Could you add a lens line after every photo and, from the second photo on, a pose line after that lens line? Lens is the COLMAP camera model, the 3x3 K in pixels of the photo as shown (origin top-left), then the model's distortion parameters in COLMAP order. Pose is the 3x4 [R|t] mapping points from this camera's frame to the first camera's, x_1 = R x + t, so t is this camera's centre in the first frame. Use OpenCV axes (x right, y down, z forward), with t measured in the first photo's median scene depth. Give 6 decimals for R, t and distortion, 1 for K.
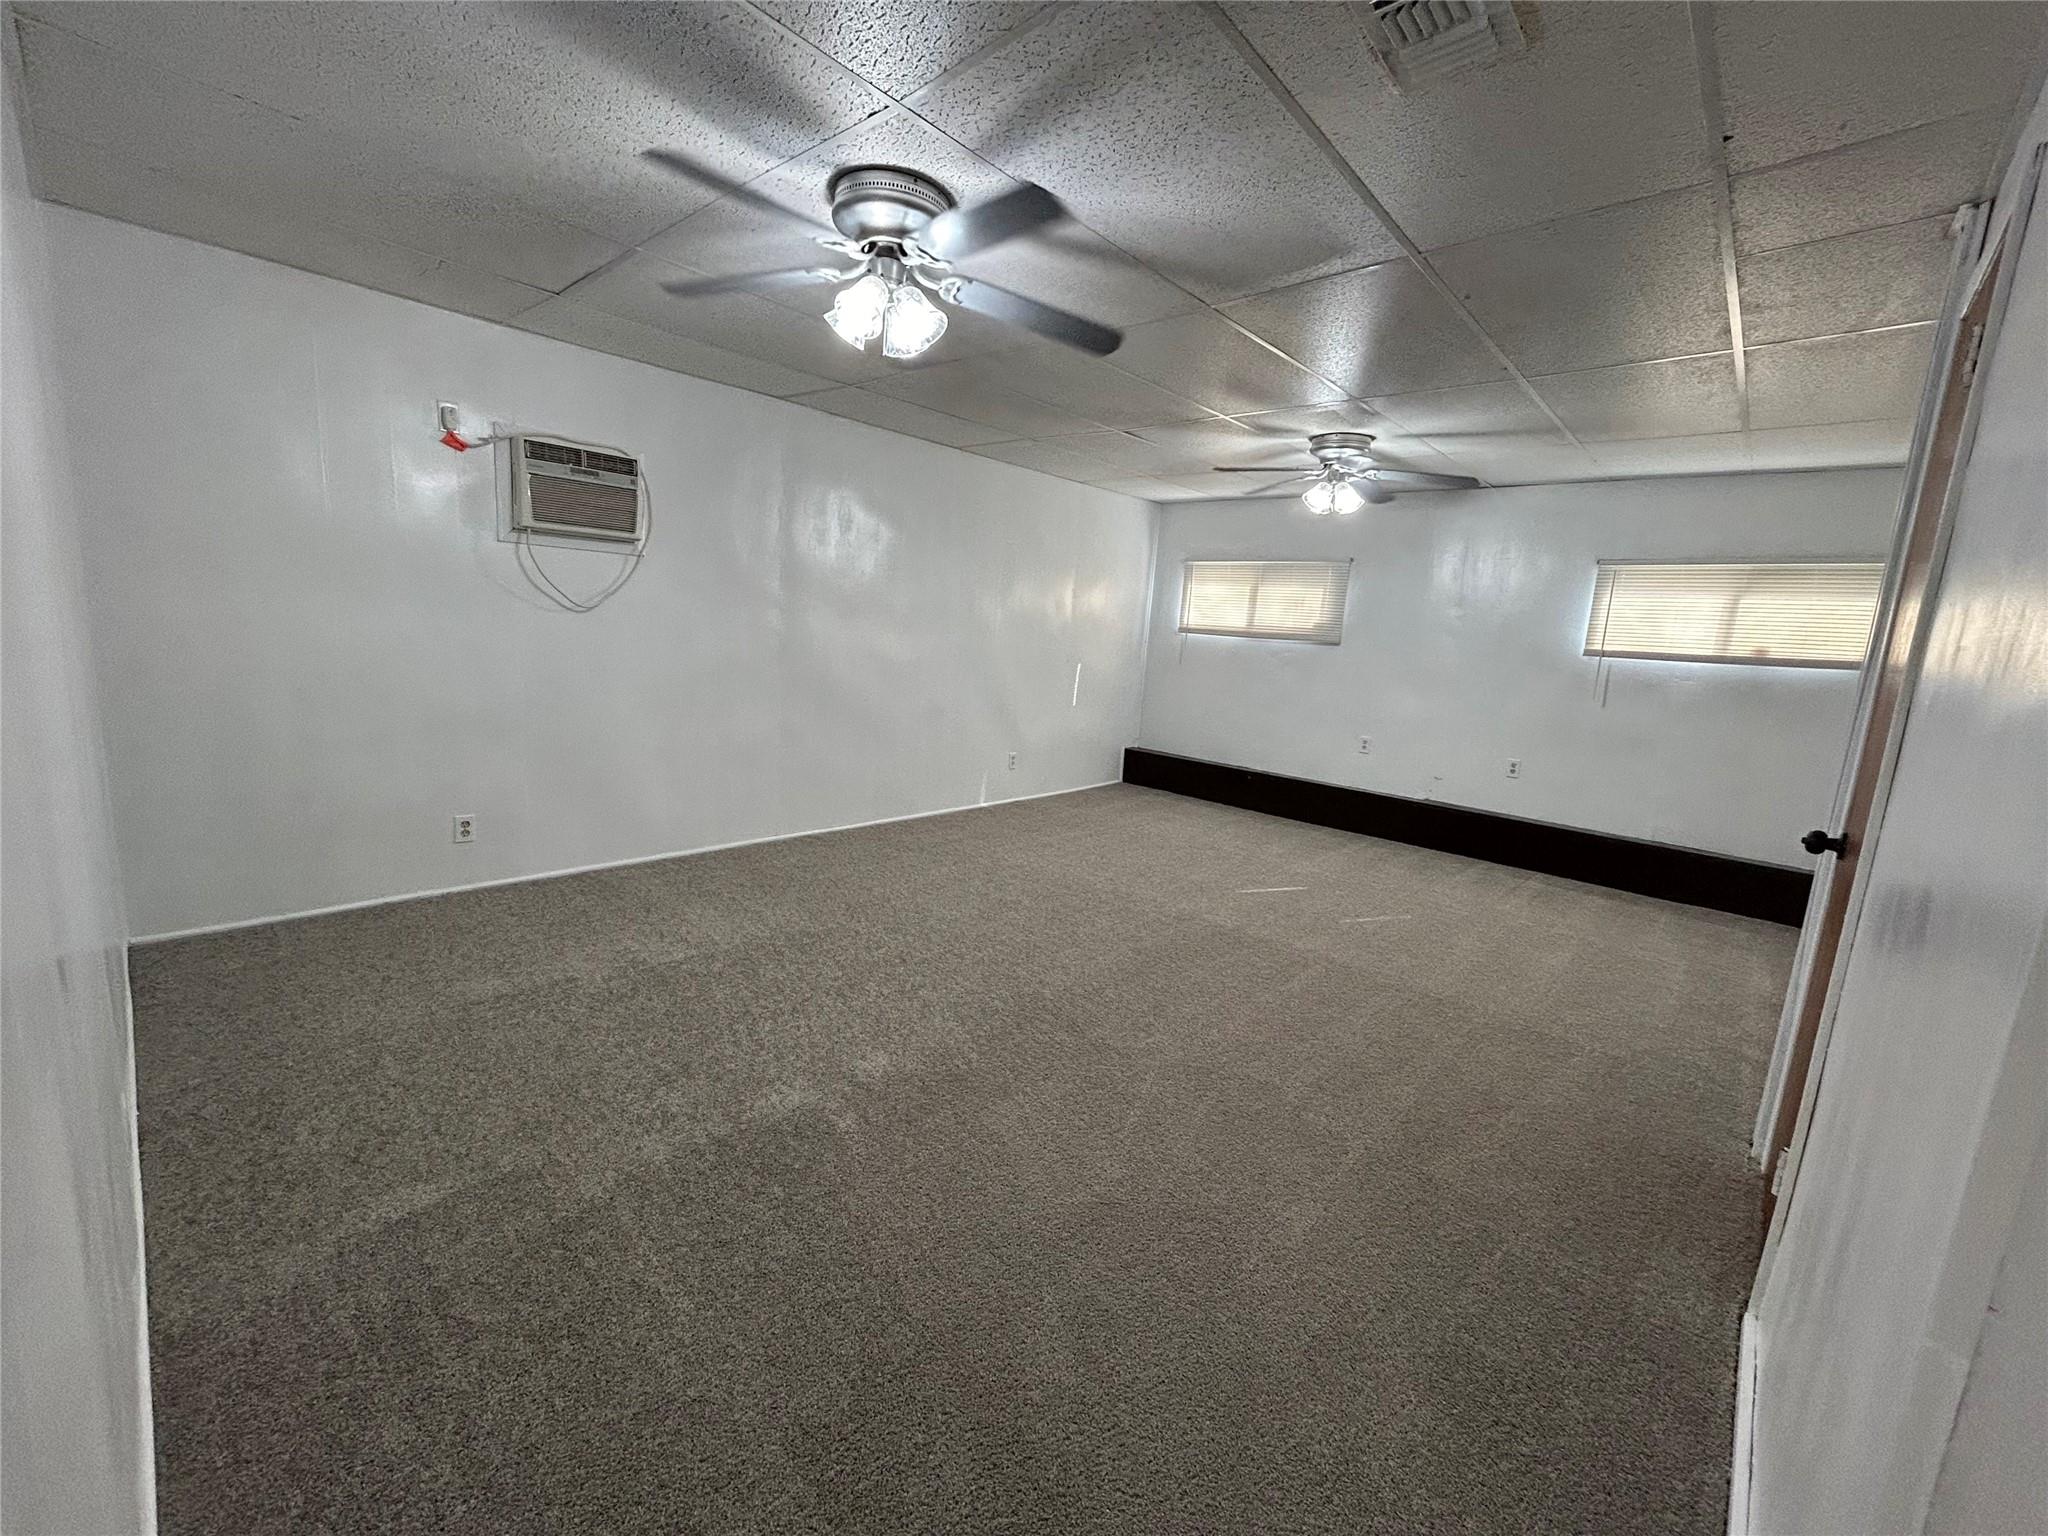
lens RADIAL K [[824.5, 0, 1024.0], [0, 824.5, 768.0], [0, 0, 1]] dist [-0.022069, 0.008033]
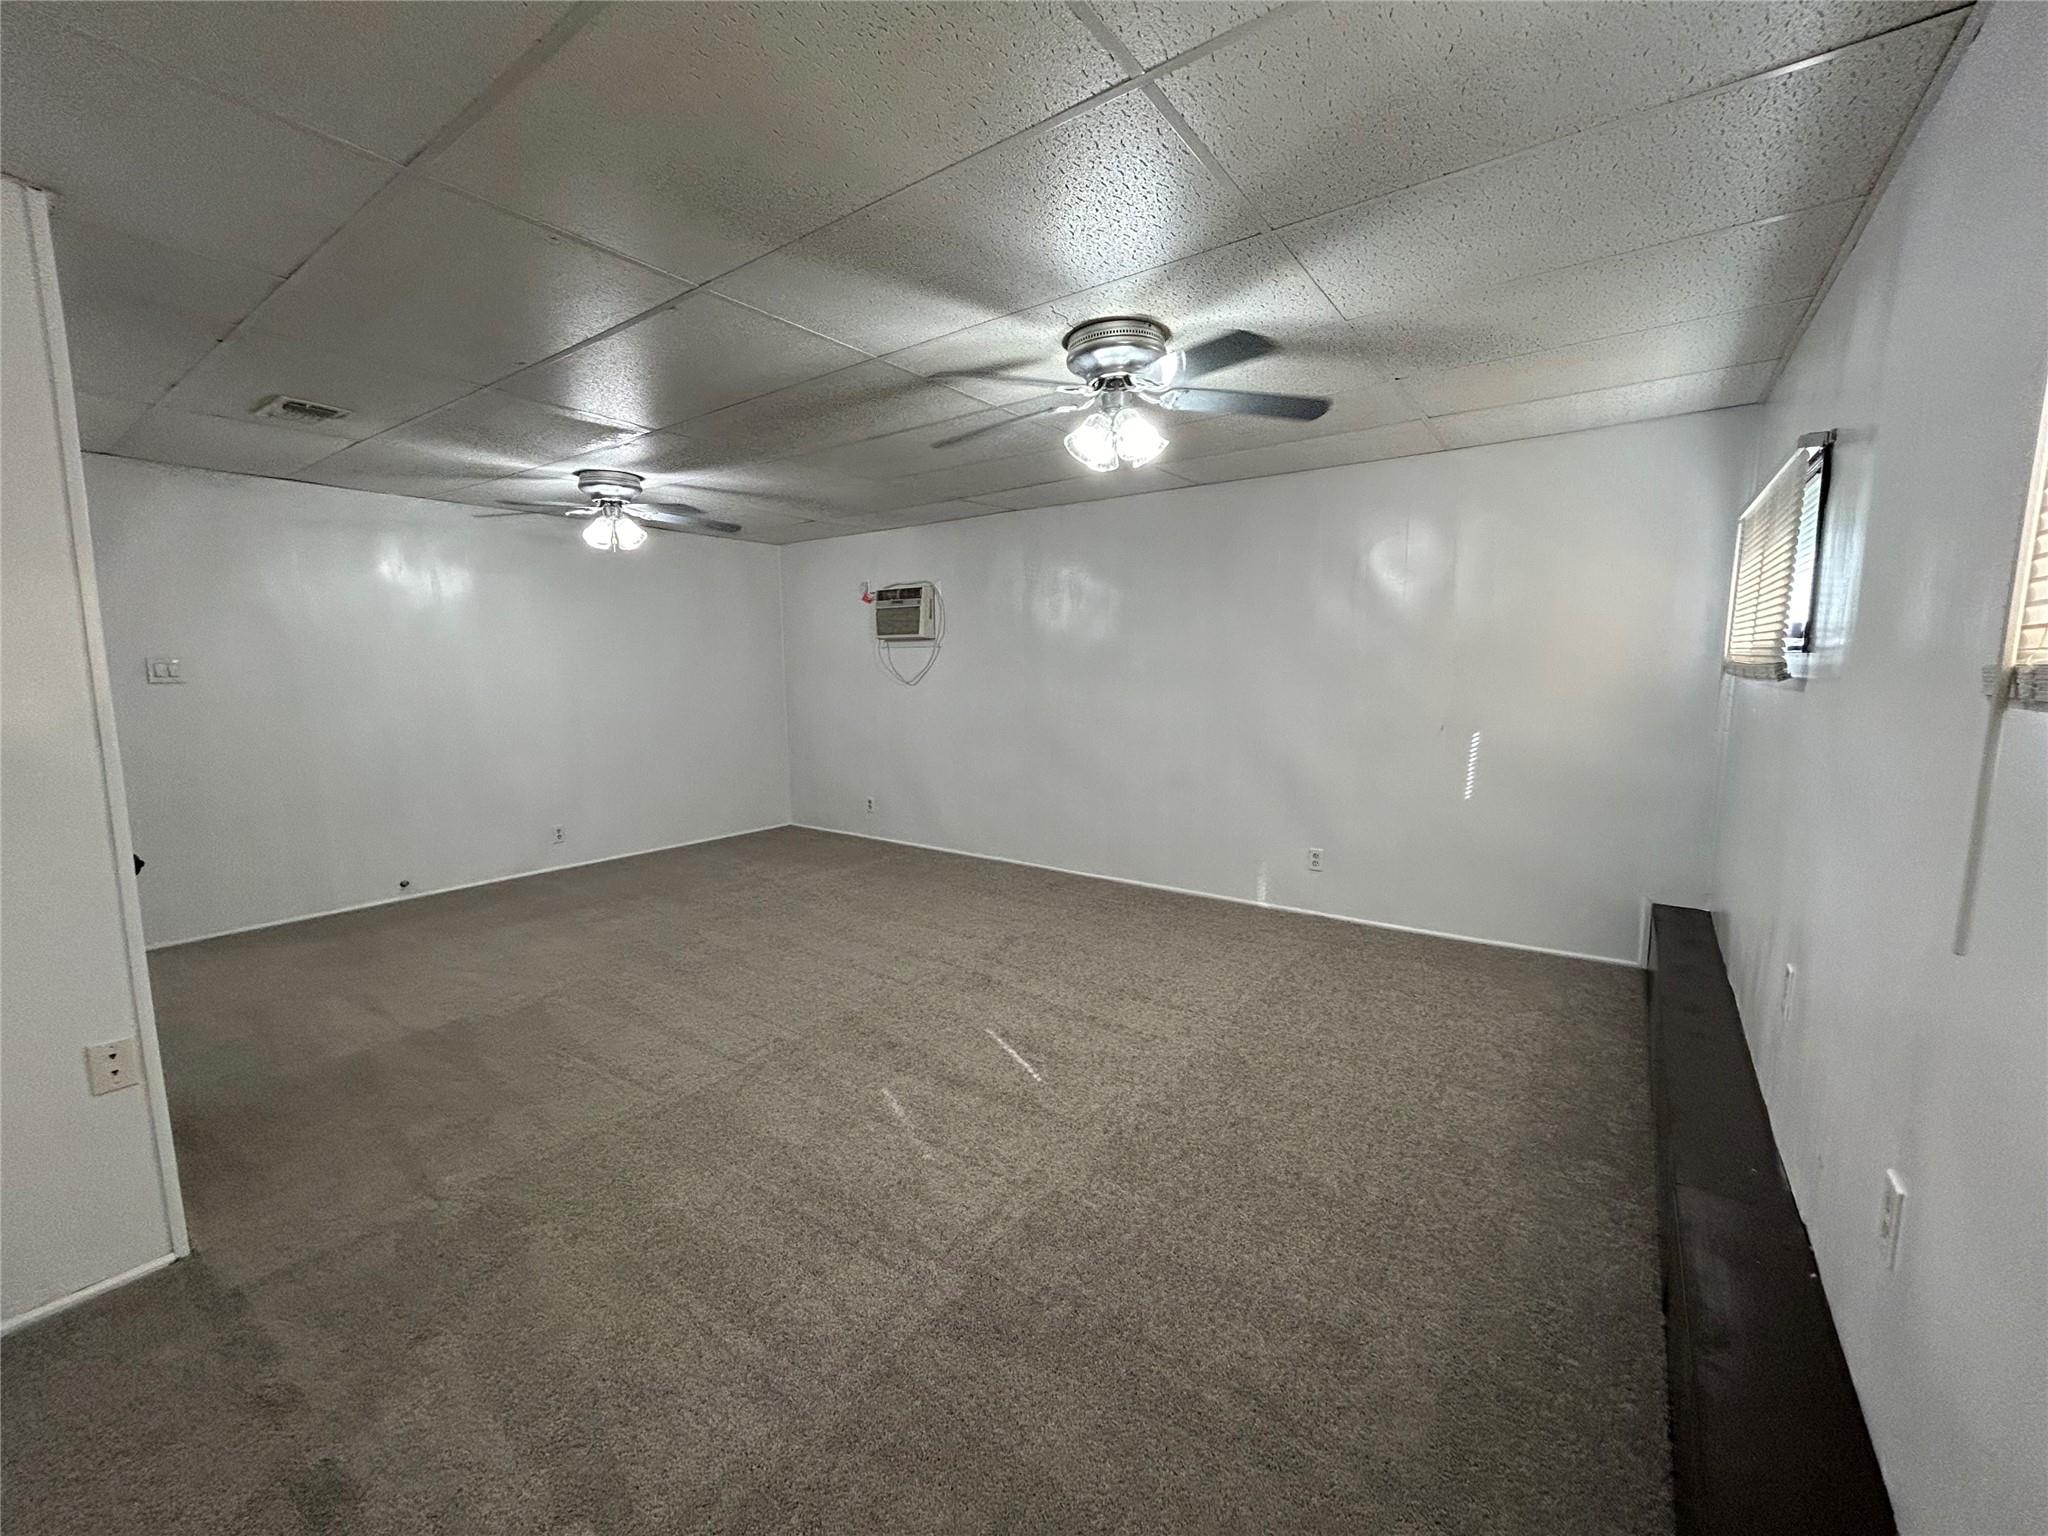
lens RADIAL K [[824.5, 0, 1024.0], [0, 824.5, 768.0], [0, 0, 1]] dist [-0.022069, 0.008033]
pose [[0.107971, 0.069373, -0.991731, 0.912786], [-0.143487, 0.988205, 0.053505, -0.123595], [0.983745, 0.136523, 0.116651, 0.870494]]
